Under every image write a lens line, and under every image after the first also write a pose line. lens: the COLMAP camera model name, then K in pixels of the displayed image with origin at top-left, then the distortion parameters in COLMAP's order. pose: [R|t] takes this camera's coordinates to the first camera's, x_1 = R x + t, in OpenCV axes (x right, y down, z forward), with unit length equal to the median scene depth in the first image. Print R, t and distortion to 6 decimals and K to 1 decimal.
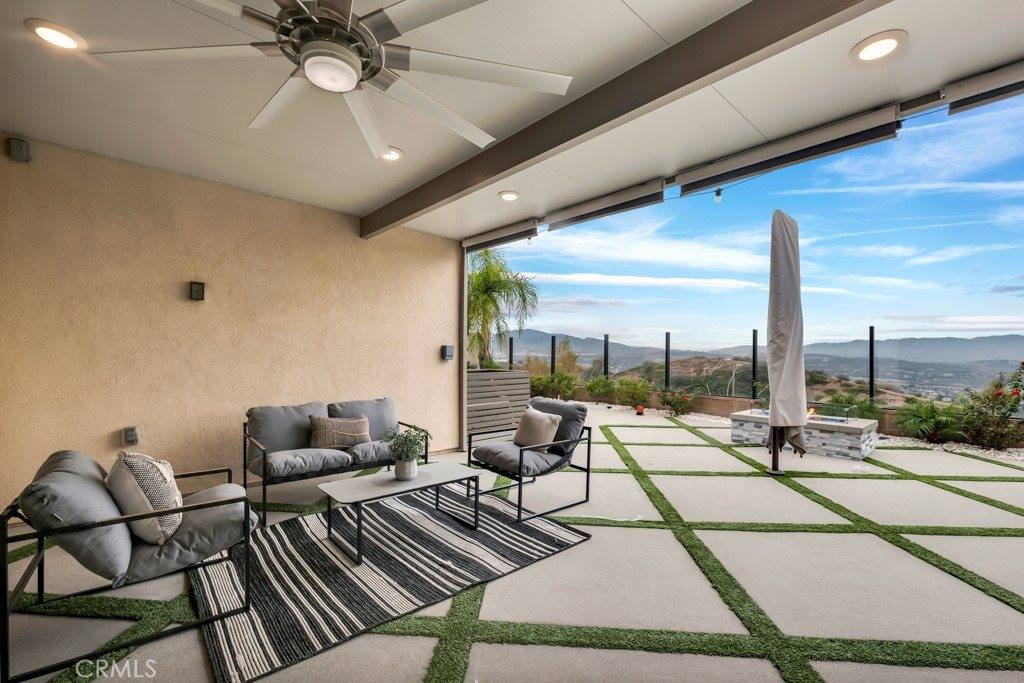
lens RADIAL K [[438.8, 0, 509.7], [0, 438.8, 356.8], [0, 0, 1]] dist [-0.000867, -0.000224]
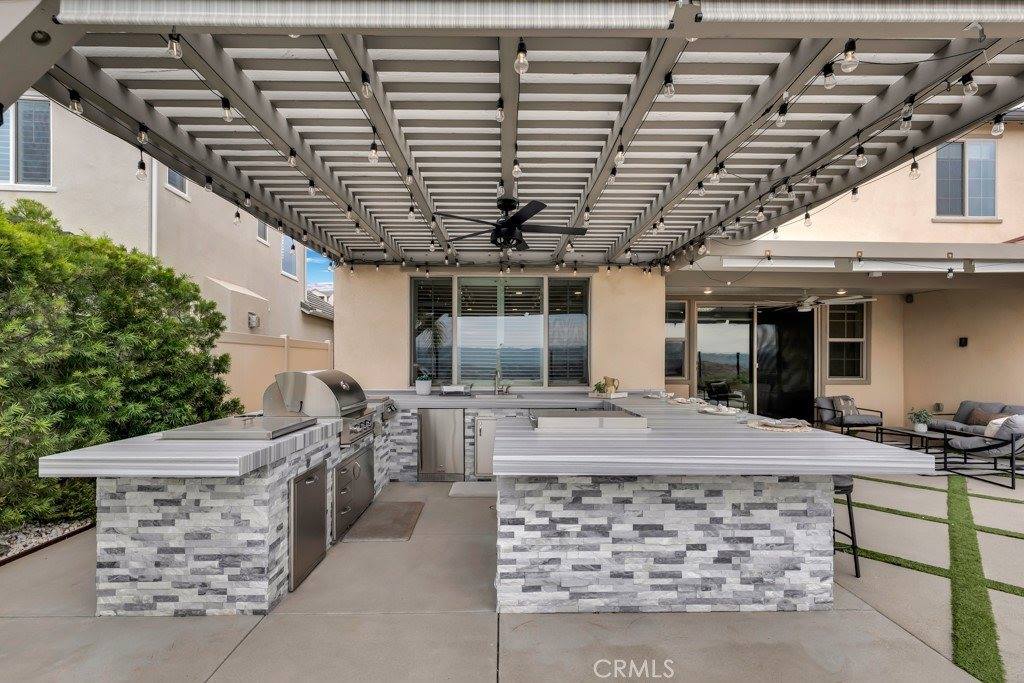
lens RADIAL K [[438.8, 0, 509.7], [0, 438.8, 356.8], [0, 0, 1]] dist [-0.000867, -0.000224]
pose [[-0.647649, -0.004326, -0.761926, 2.225272], [-0.013132, 0.999899, 0.005486, -0.064542], [0.761826, 0.013559, -0.647640, 0.709041]]
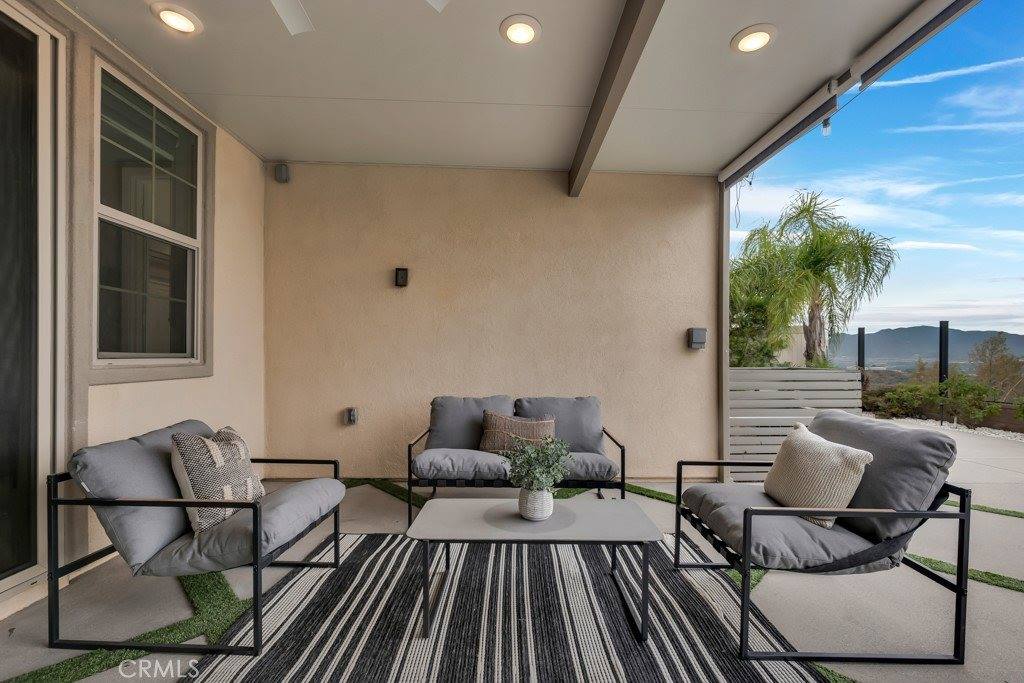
lens RADIAL K [[438.8, 0, 509.7], [0, 438.8, 356.8], [0, 0, 1]] dist [-0.000867, -0.000224]
pose [[0.755918, -0.002941, -0.654660, 0.130733], [-0.005535, 0.999925, -0.010883, 0.041126], [0.654643, 0.011850, 0.755845, 0.403651]]
